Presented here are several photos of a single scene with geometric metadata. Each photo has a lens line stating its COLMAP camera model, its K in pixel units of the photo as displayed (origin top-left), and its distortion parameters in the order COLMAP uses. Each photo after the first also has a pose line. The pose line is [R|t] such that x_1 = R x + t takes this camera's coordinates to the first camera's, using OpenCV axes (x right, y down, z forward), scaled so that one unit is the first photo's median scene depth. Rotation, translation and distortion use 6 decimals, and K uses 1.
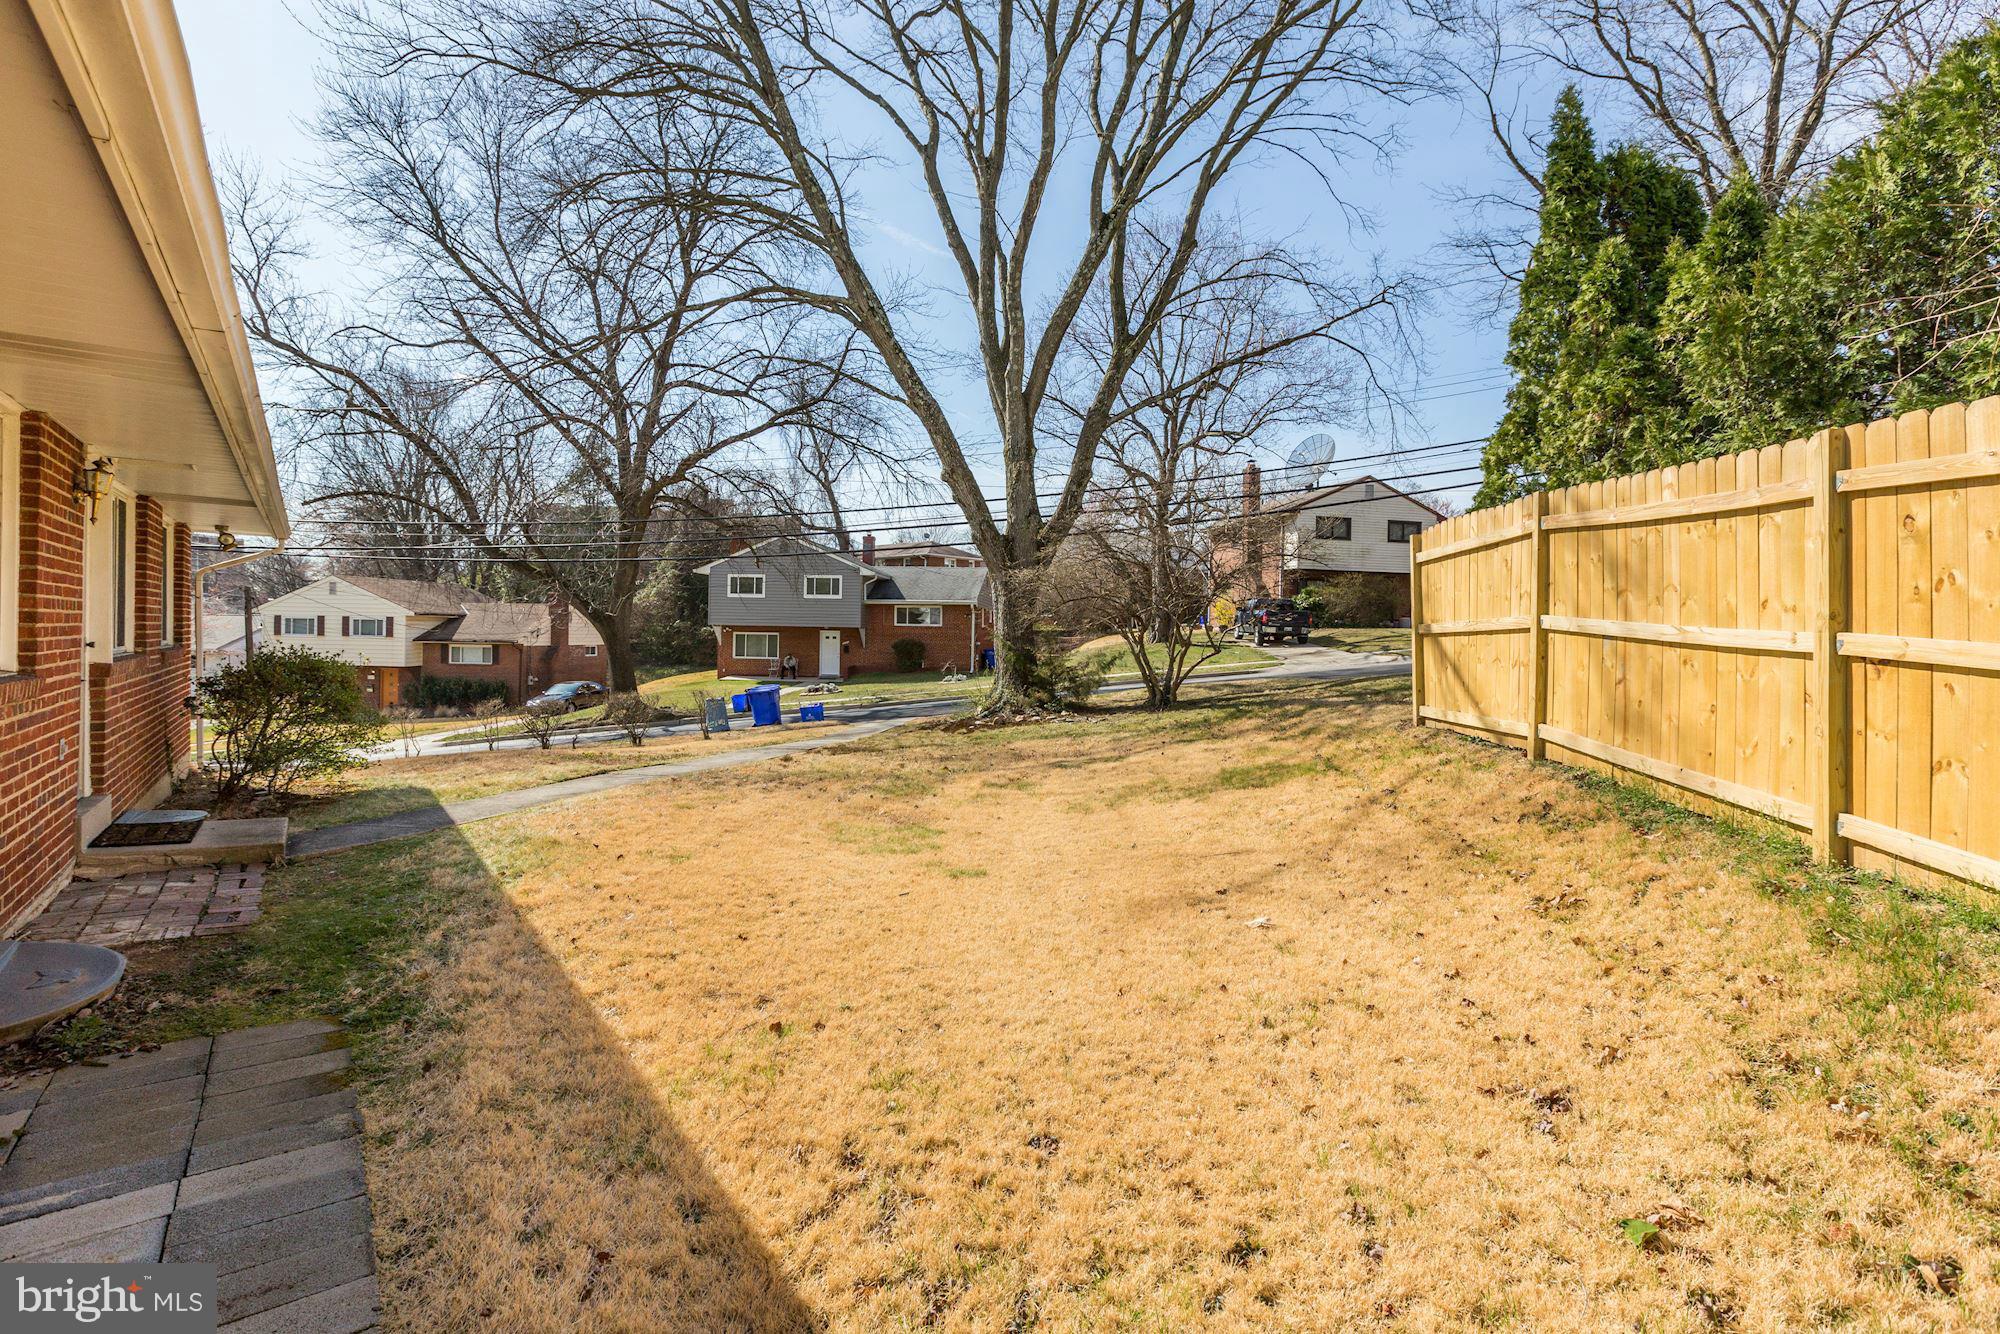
lens RADIAL K [[922.6, 0, 1004.7], [0, 922.6, 625.4], [0, 0, 1]] dist [-0.001935, -0.000370]
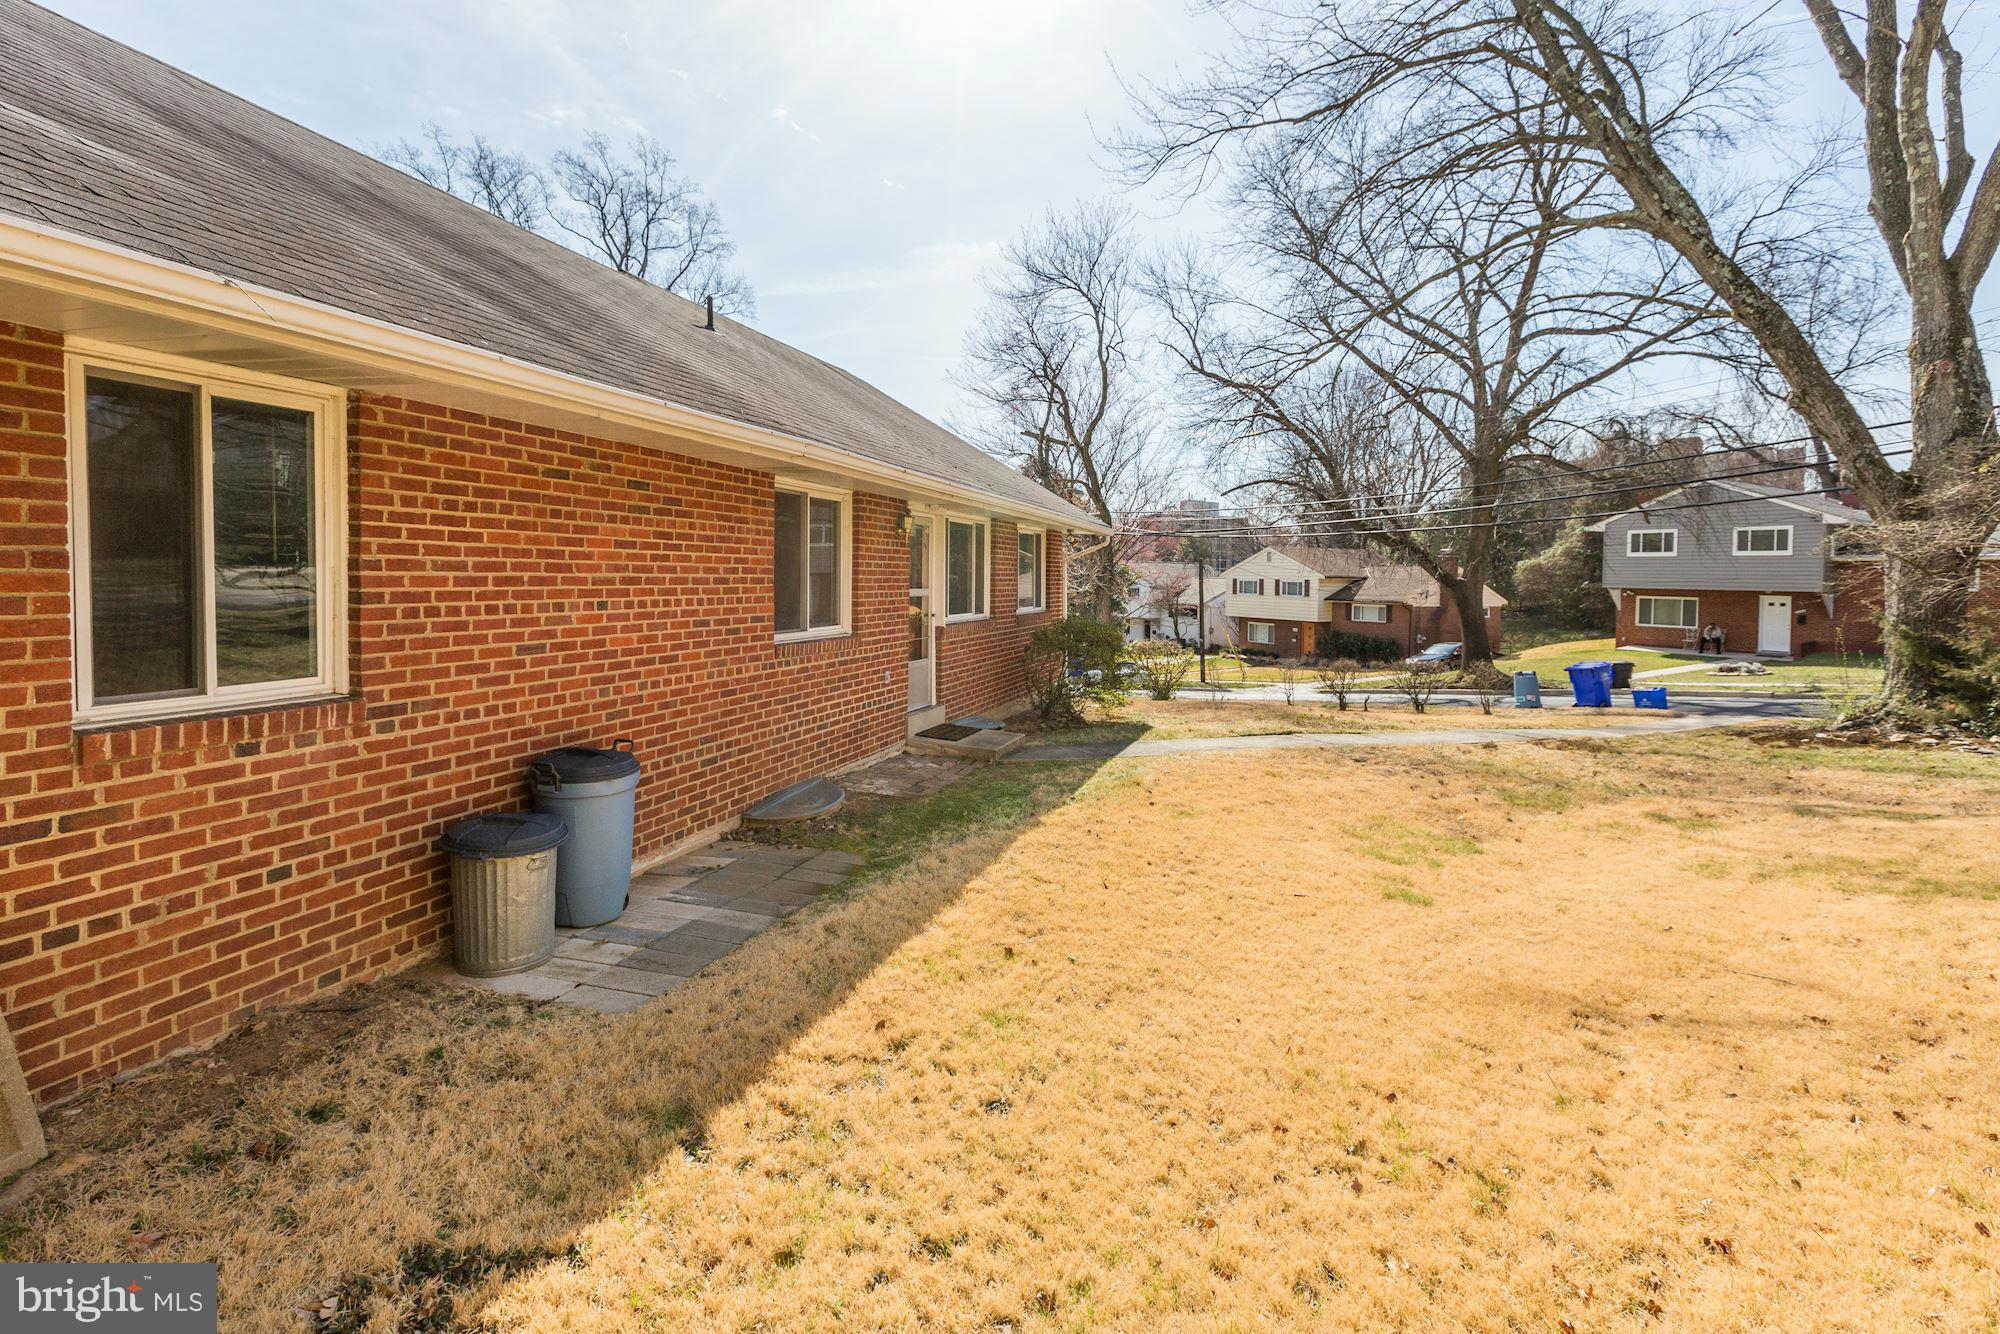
lens RADIAL K [[888.1, 0, 1006.4], [0, 888.1, 591.3], [0, 0, 1]] dist [-0.005737, -0.000002]
pose [[0.580919, 0.006273, -0.813937, 0.147152], [0.000219, 0.999969, 0.007863, -0.013015], [0.813961, -0.004745, 0.580900, 0.059675]]
